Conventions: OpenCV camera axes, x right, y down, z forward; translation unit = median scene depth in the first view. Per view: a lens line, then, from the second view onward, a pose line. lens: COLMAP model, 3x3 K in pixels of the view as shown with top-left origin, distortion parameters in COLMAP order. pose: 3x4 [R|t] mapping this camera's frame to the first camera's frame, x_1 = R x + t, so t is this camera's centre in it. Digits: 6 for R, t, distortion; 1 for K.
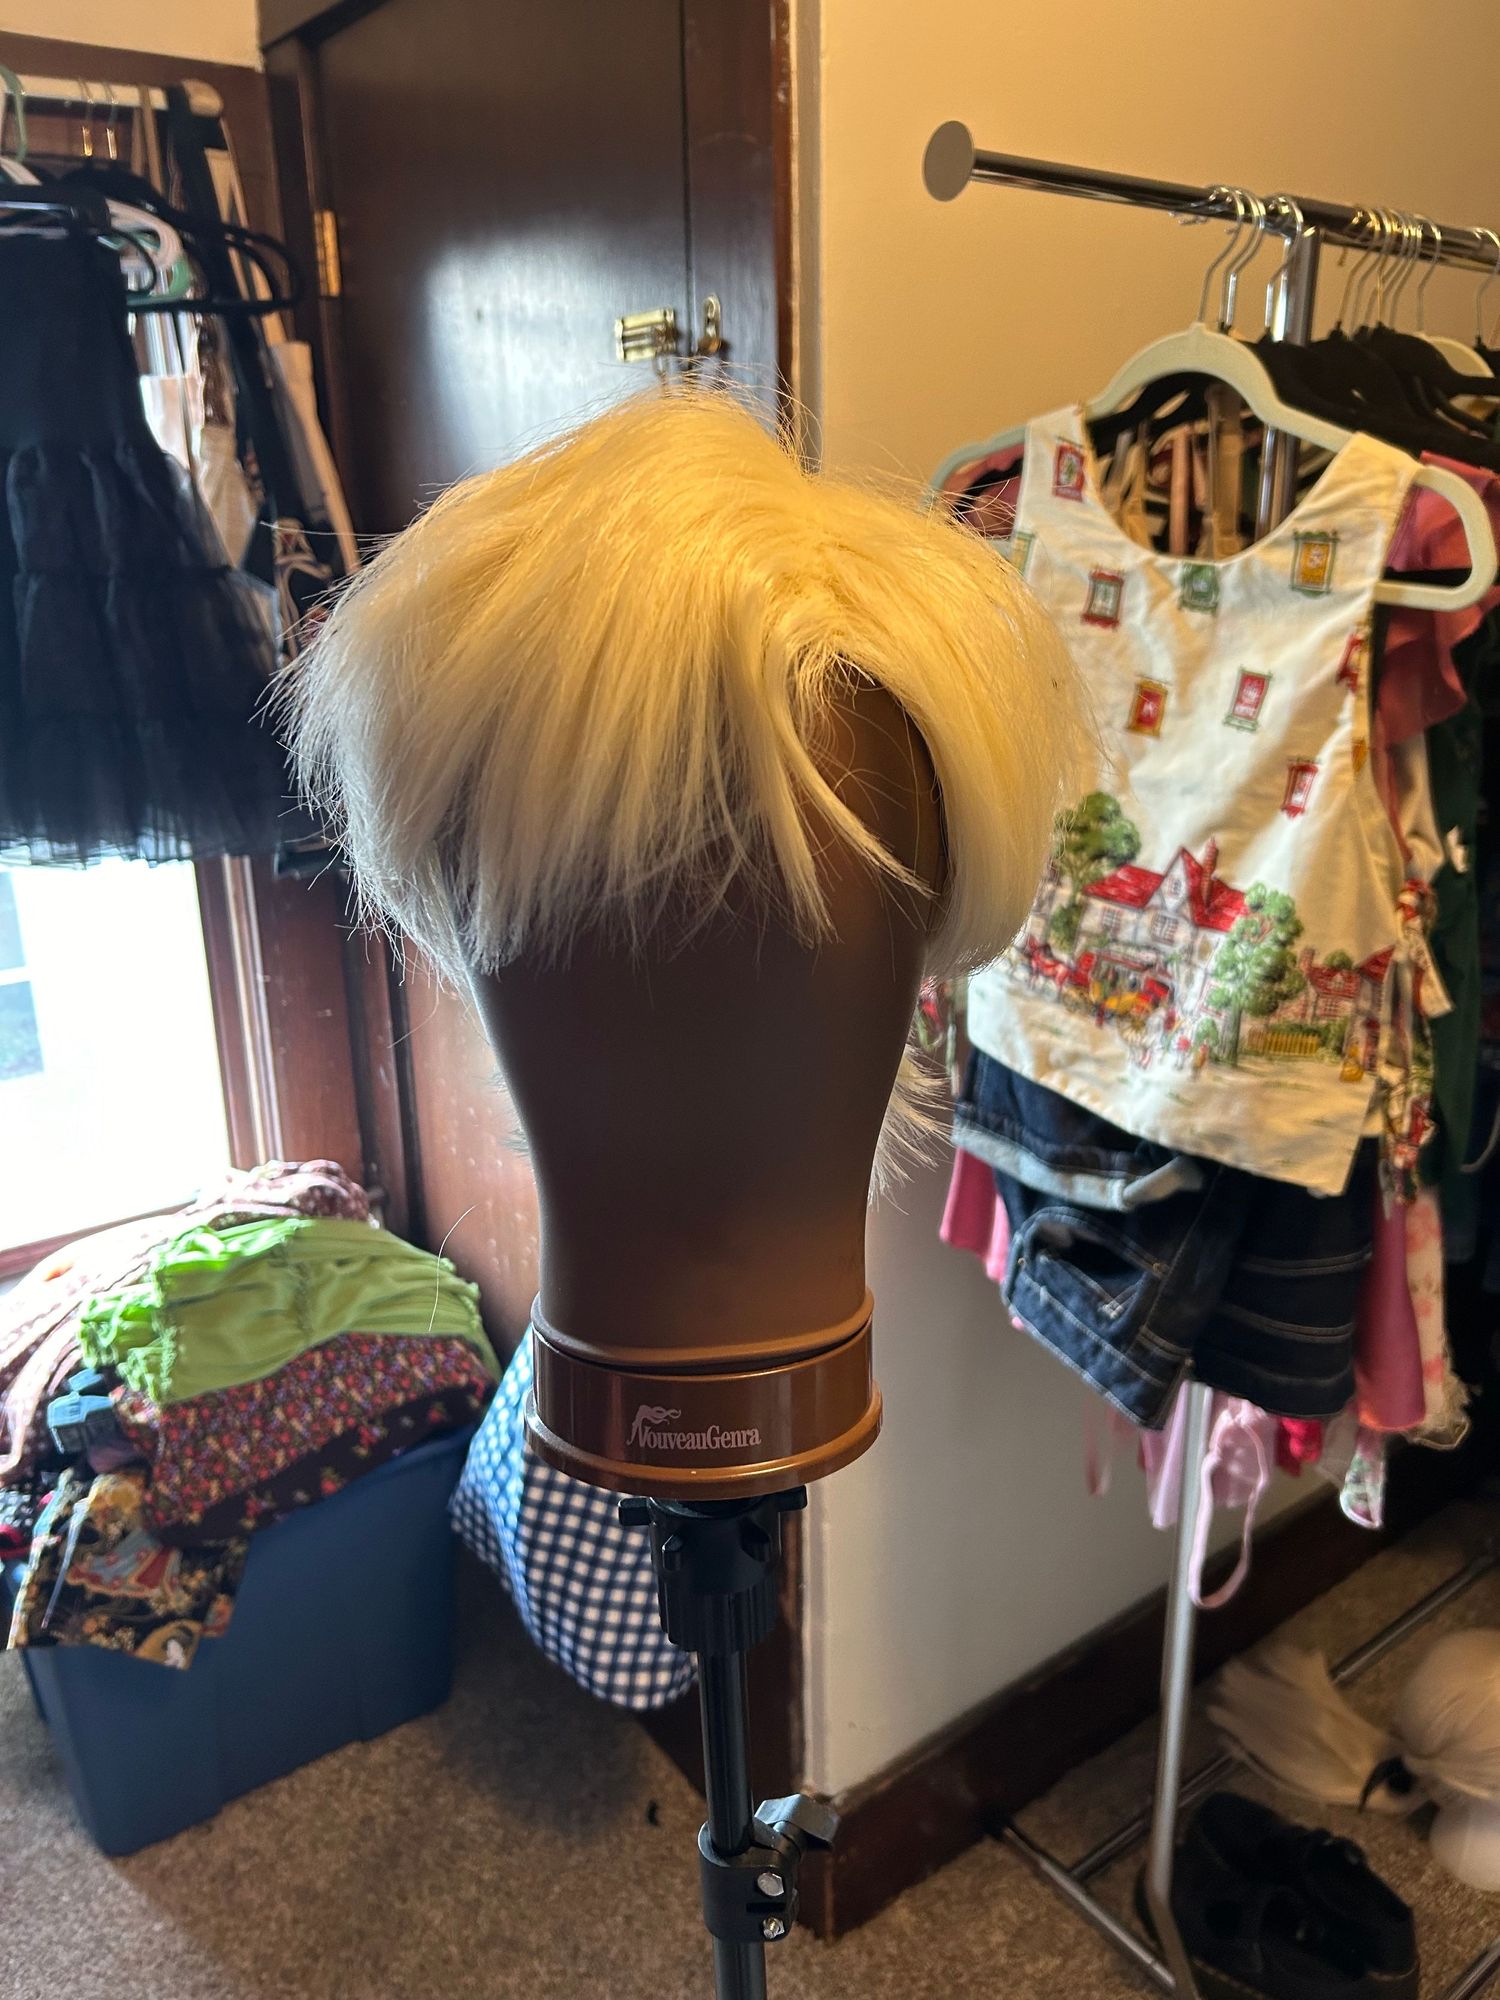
lens RADIAL K [[1557.1, 0, 757.4], [0, 1557.1, 1001.2], [0, 0, 1]] dist [0.042333, -0.045475]
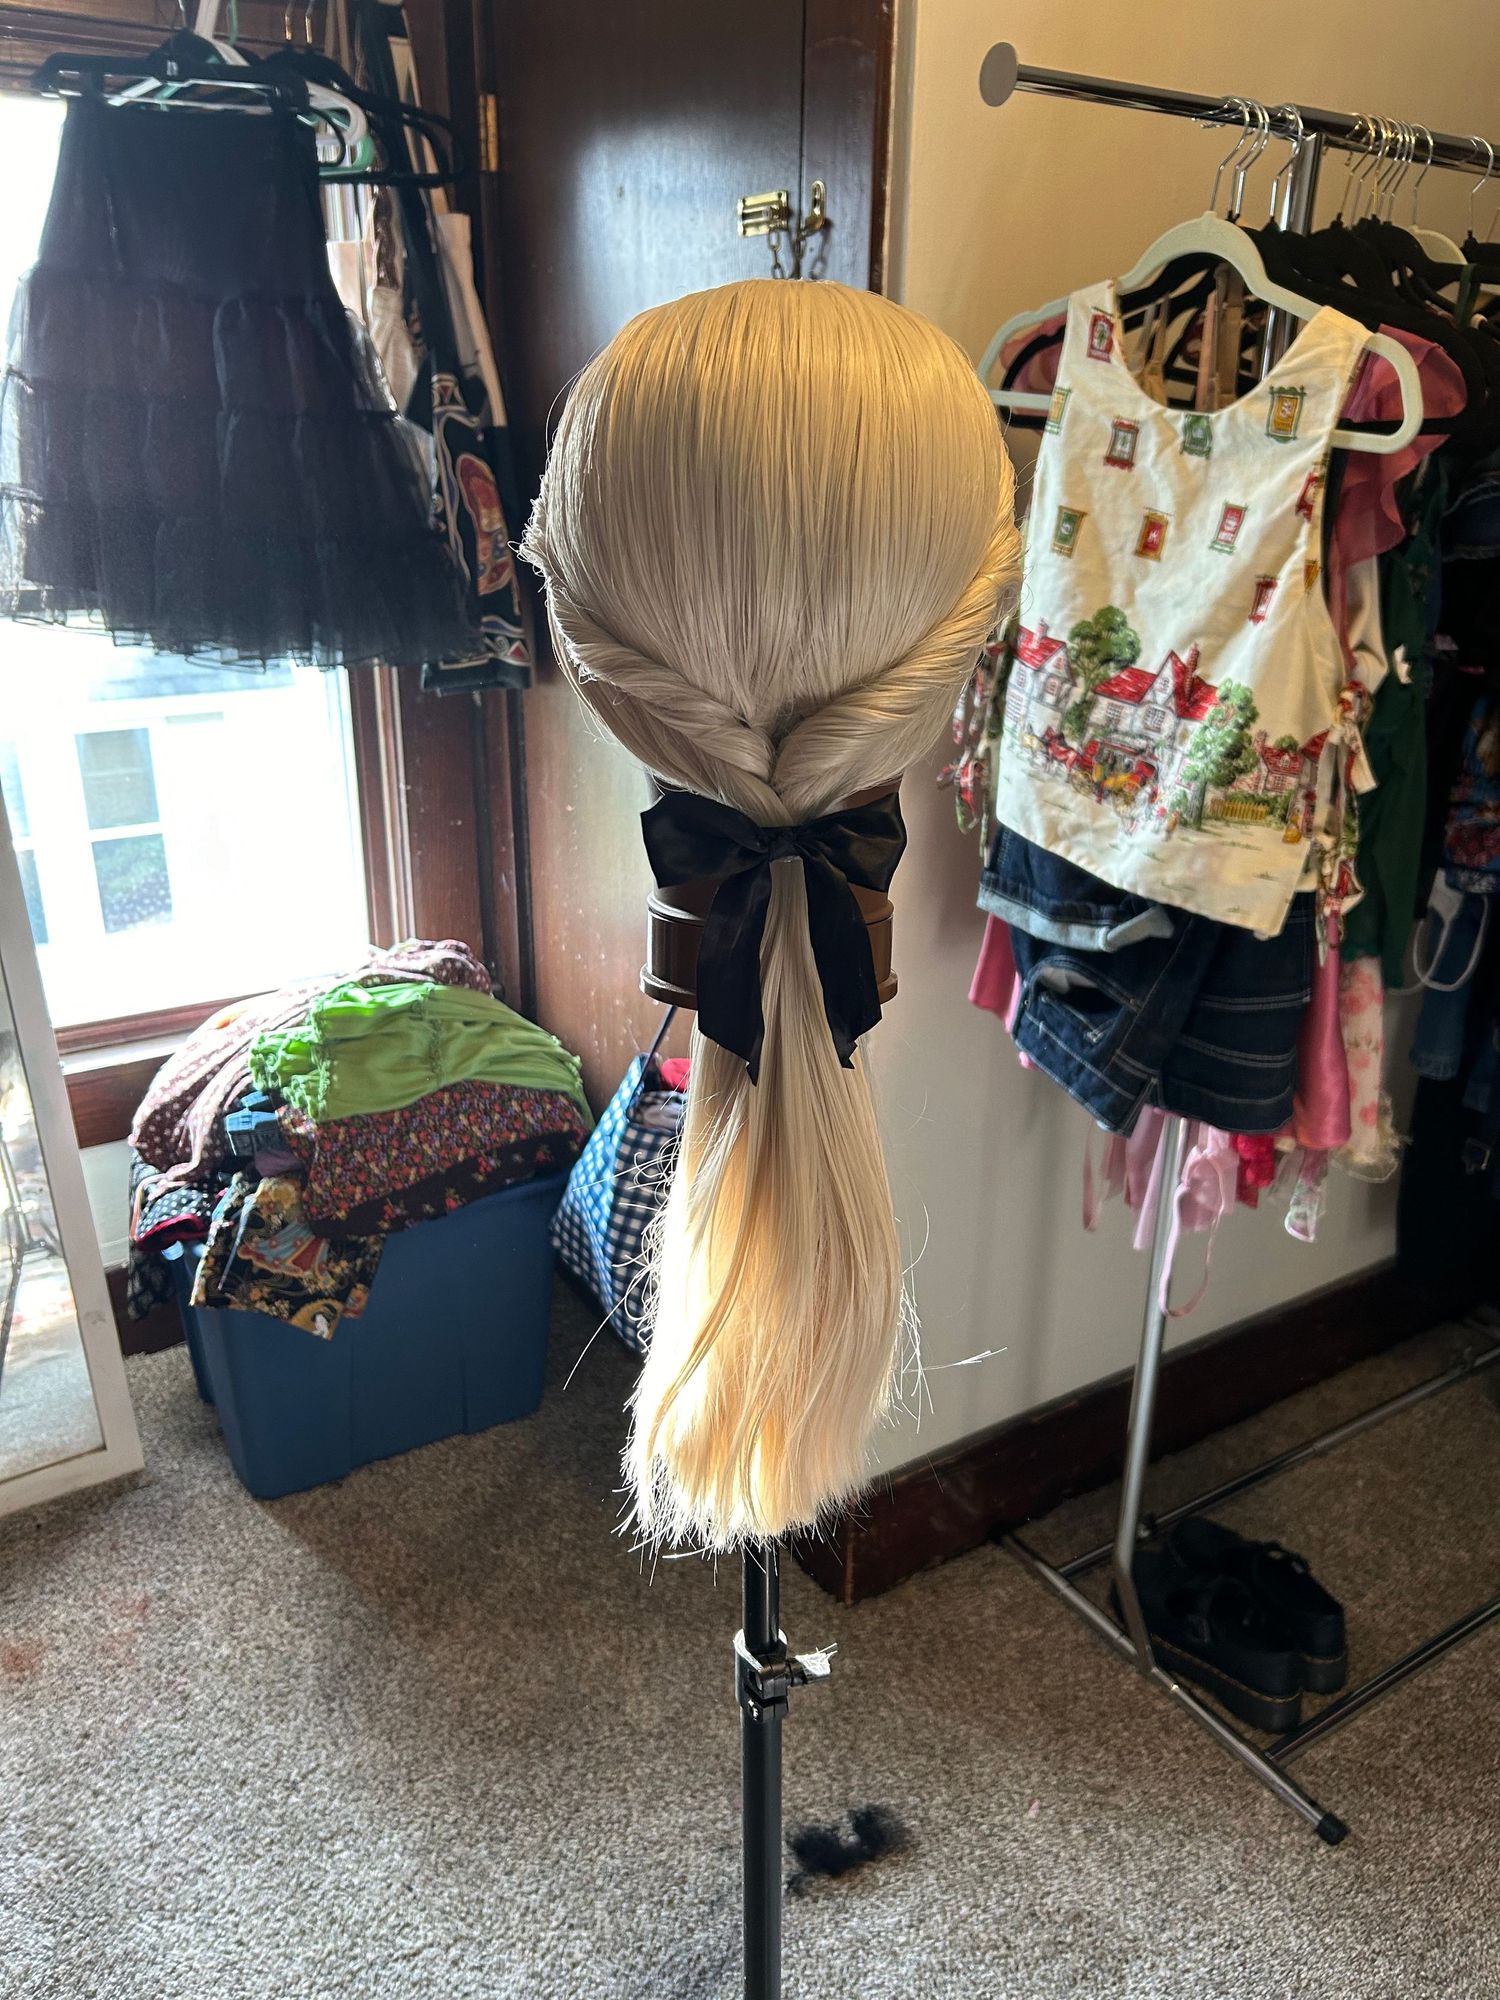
lens RADIAL K [[1557.2, 0, 760.5], [0, 1557.2, 1000.9], [0, 0, 1]] dist [0.051257, -0.047981]
pose [[0.996865, 0.055068, -0.056818, 0.023364], [-0.051701, 0.996911, 0.059122, 0.082128], [0.059898, -0.055999, 0.996632, -0.181789]]
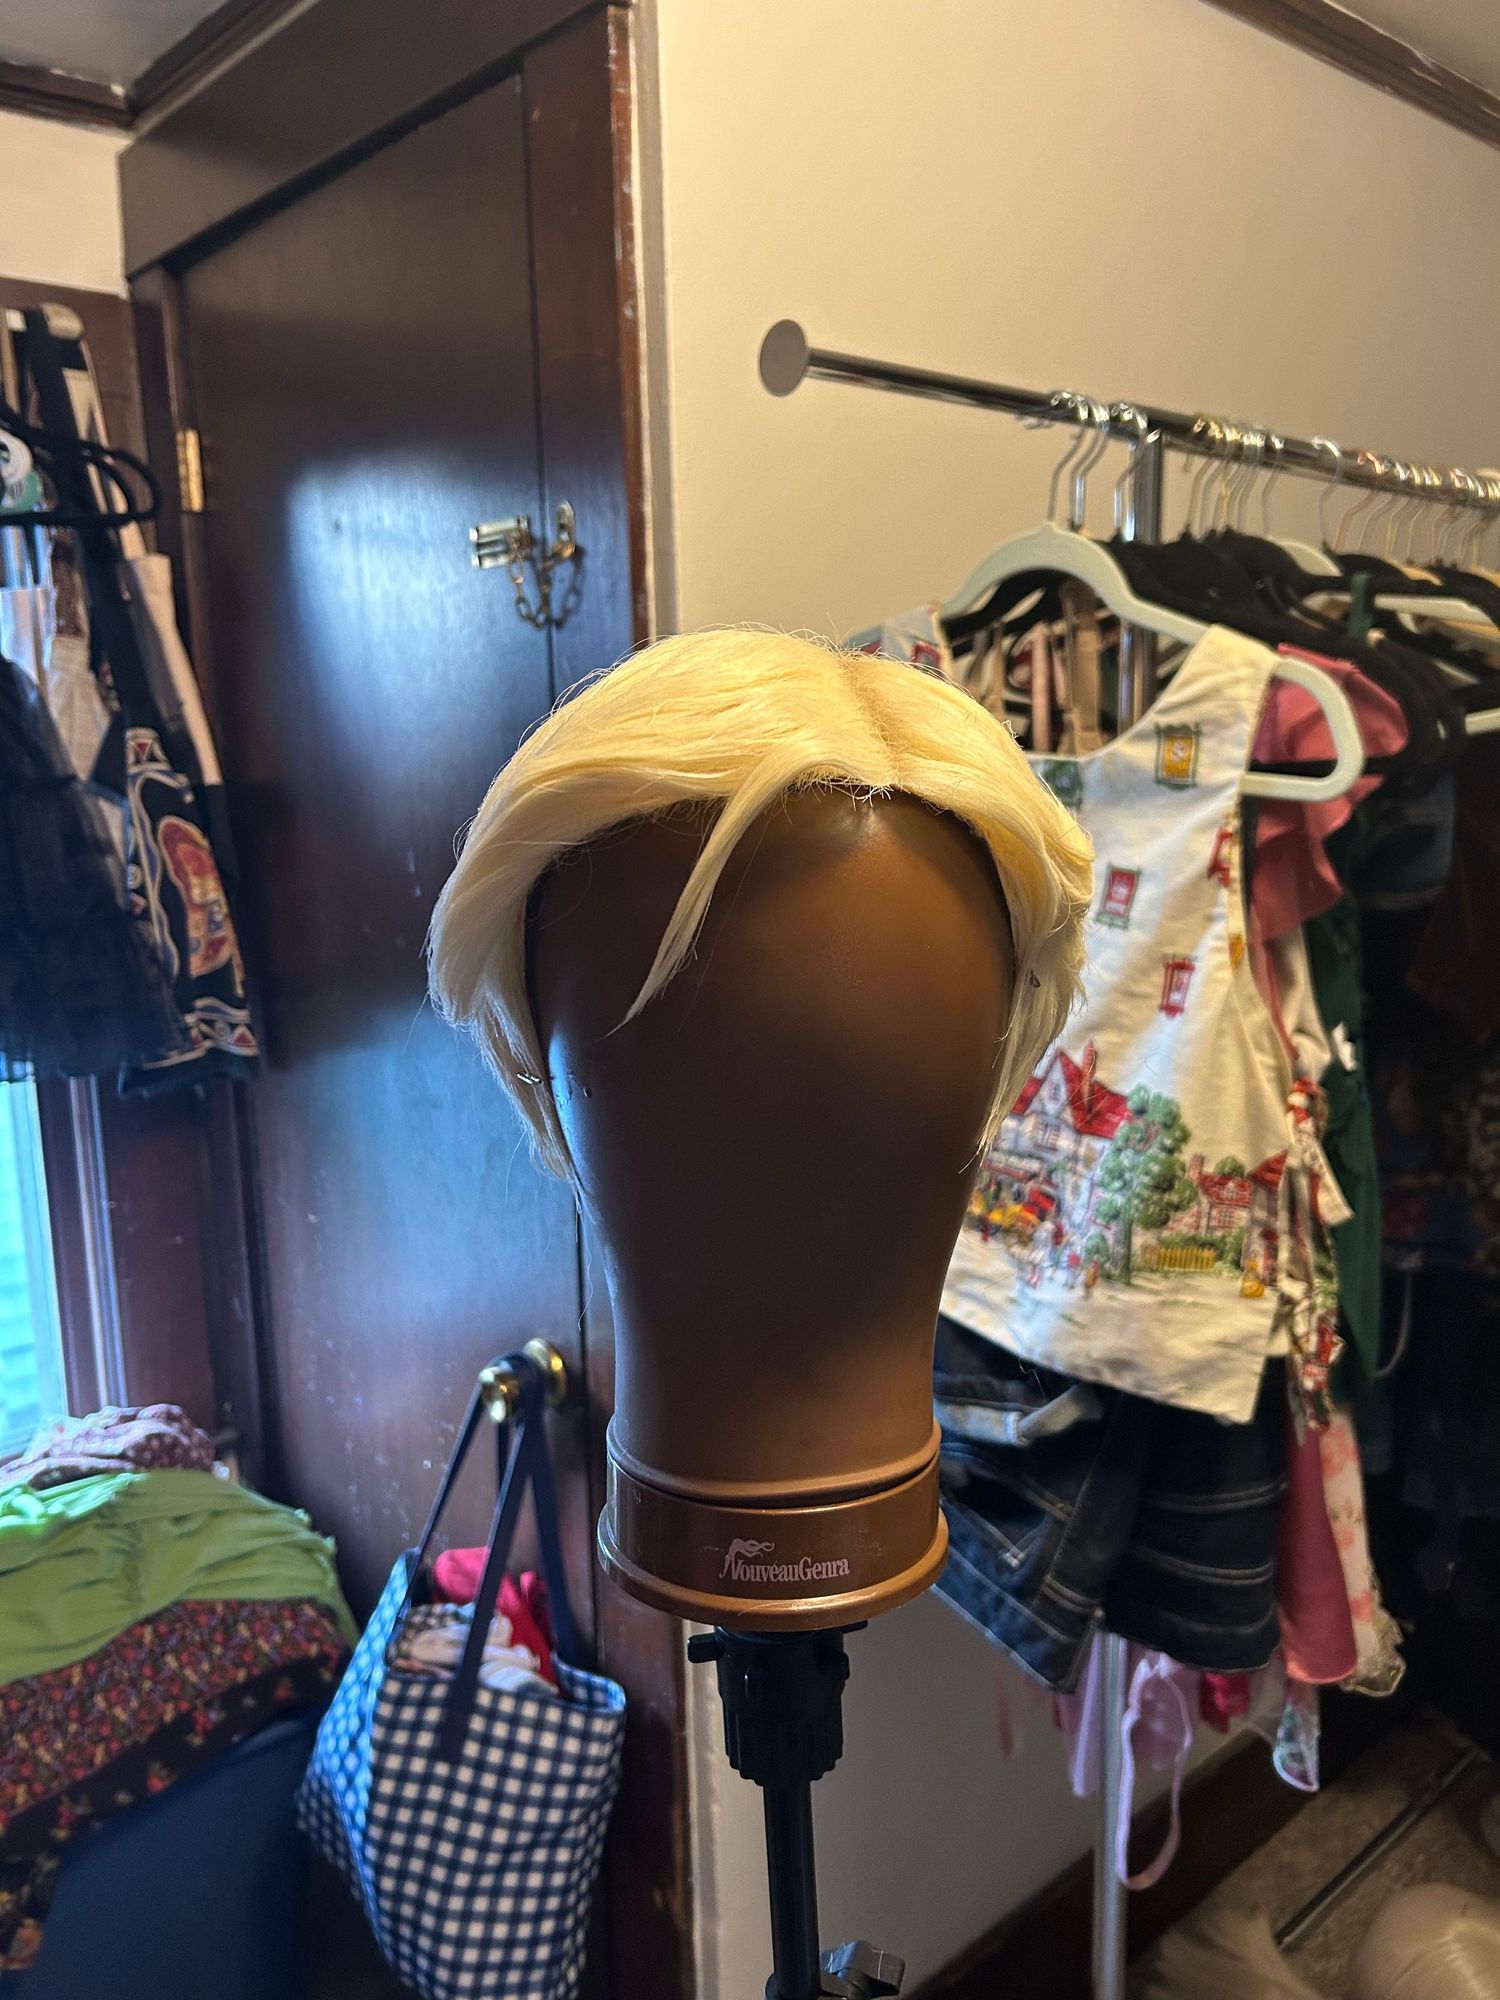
lens RADIAL K [[1552.3, 0, 750.0], [0, 1552.3, 1000.0], [0, 0, 1]] dist [0.047377, -0.044079]
pose [[0.998122, -0.018362, 0.058435, 0.020058], [0.025744, 0.991416, -0.128189, -0.008392], [-0.055580, 0.129453, 0.990027, 0.049414]]
